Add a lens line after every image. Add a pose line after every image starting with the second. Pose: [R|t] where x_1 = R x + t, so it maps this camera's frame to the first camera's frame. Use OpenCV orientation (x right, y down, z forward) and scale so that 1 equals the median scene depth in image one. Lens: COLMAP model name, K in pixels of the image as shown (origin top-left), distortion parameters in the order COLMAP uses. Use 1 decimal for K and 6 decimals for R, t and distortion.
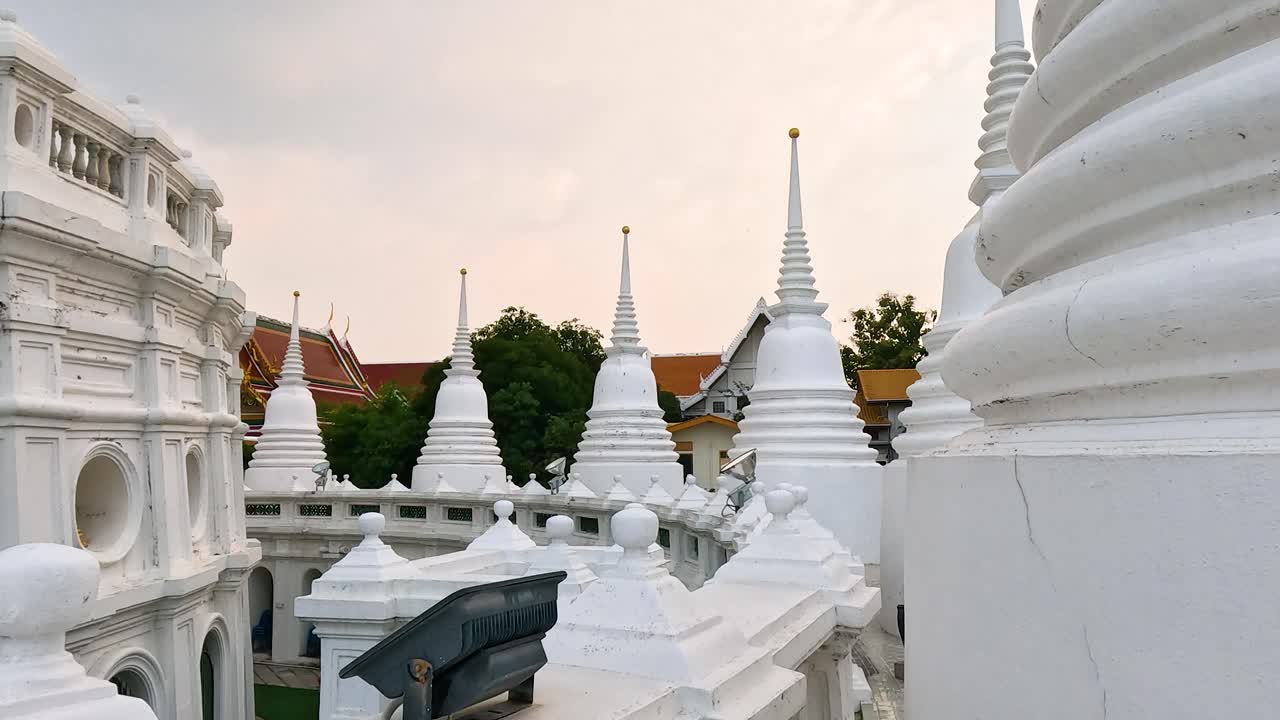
lens RADIAL K [[1079.4, 0, 640.0], [0, 1079.4, 360.0], [0, 0, 1]] dist [-0.023943, -0.005588]
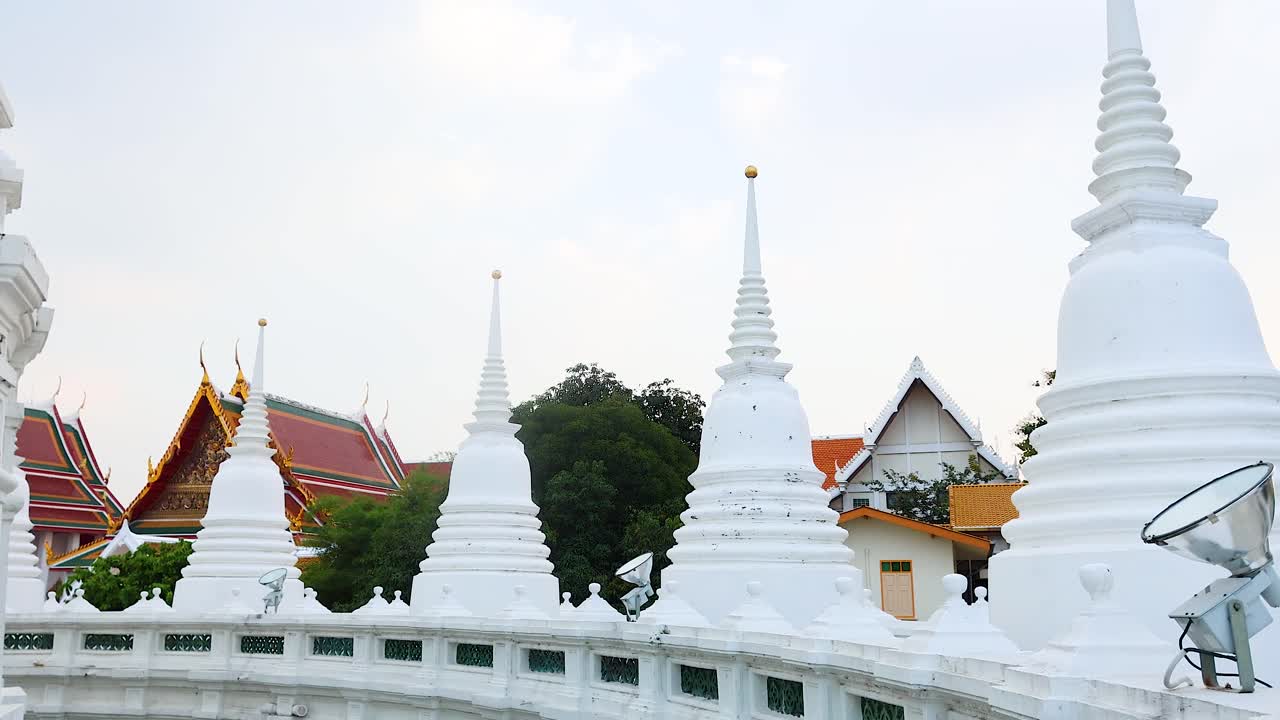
lens RADIAL K [[1079.4, 0, 640.0], [0, 1079.4, 360.0], [0, 0, 1]] dist [-0.023943, -0.005588]
pose [[0.996516, -0.011488, -0.082605, -0.023673], [0.001550, 0.992849, -0.119368, 0.048062], [0.083385, 0.118824, 0.989408, 0.365666]]
